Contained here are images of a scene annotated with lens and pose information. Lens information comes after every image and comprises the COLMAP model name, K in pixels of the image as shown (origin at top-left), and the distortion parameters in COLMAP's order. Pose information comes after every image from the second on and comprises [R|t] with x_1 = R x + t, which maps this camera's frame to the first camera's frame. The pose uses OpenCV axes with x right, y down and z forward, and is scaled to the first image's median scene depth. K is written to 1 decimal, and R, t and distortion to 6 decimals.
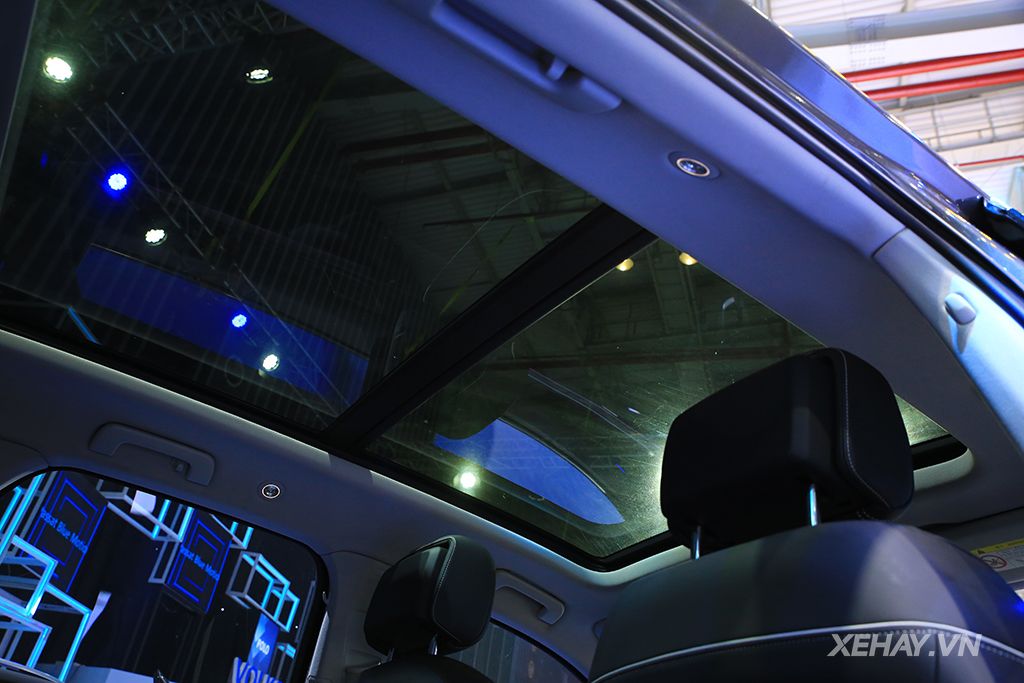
lens RADIAL K [[919.3, 0, 512.0], [0, 919.3, 341.5], [0, 0, 1]] dist [-0.106182, 0.215016]
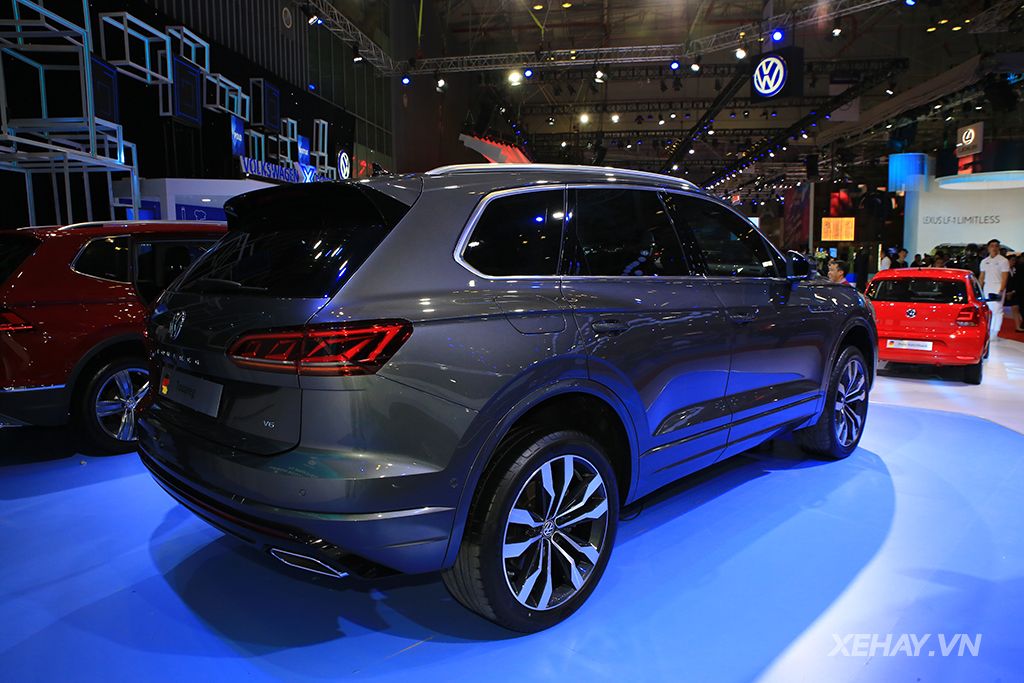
lens RADIAL K [[700.1, 0, 512.0], [0, 700.1, 341.5], [0, 0, 1]] dist [0.000048, 0.000173]
pose [[0.975337, -0.187477, 0.116492, -0.059300], [0.068439, 0.758637, 0.647908, -0.131209], [-0.209843, -0.623956, 0.752758, -0.144740]]
